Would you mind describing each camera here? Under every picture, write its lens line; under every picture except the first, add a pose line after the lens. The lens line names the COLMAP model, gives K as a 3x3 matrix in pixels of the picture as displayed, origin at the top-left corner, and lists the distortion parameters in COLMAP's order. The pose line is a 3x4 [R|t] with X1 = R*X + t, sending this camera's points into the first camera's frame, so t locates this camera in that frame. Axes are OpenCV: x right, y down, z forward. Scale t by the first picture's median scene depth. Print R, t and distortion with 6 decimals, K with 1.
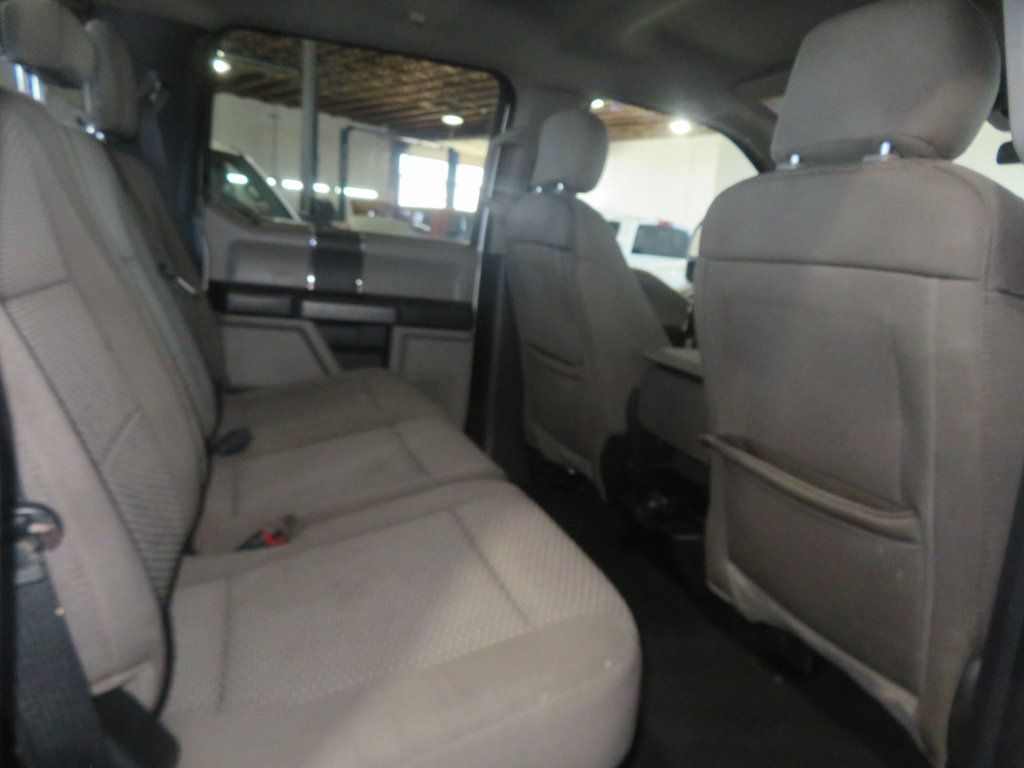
lens RADIAL K [[726.9, 0, 511.5], [0, 726.9, 386.9], [0, 0, 1]] dist [-0.008032, 0.002755]
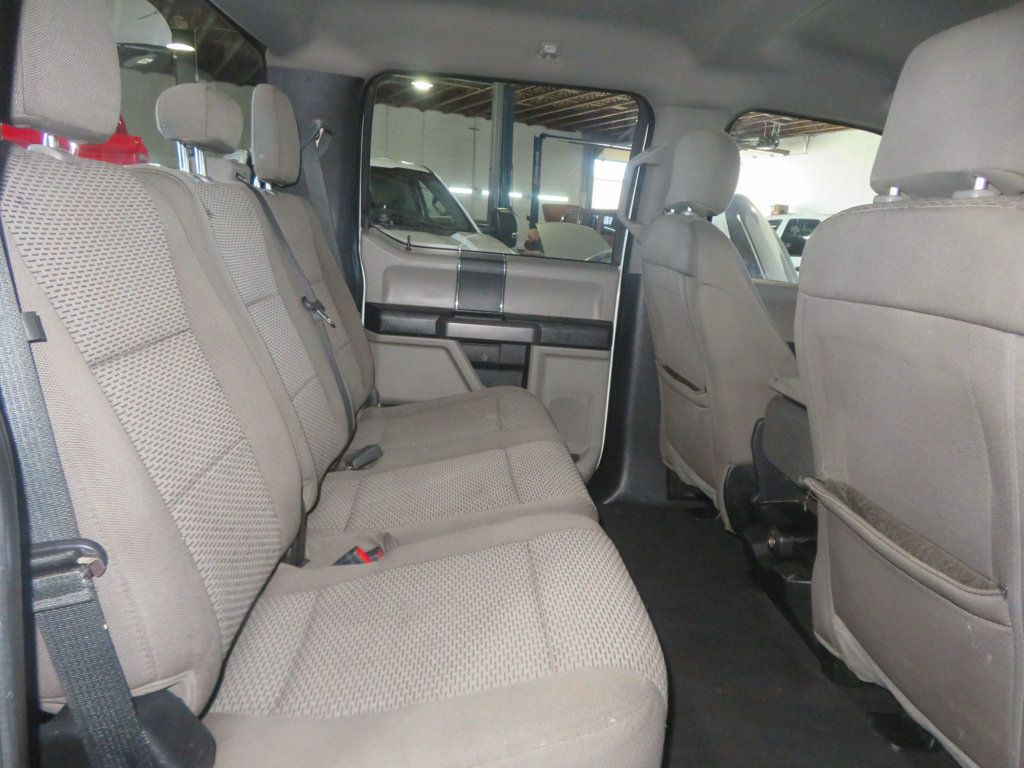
lens RADIAL K [[726.9, 0, 511.5], [0, 726.9, 386.9], [0, 0, 1]] dist [-0.008032, 0.002755]
pose [[0.968310, 0.023573, -0.248636, 0.099847], [-0.024895, 0.999688, -0.002174, -0.032819], [0.248507, 0.008295, 0.968595, -0.008267]]
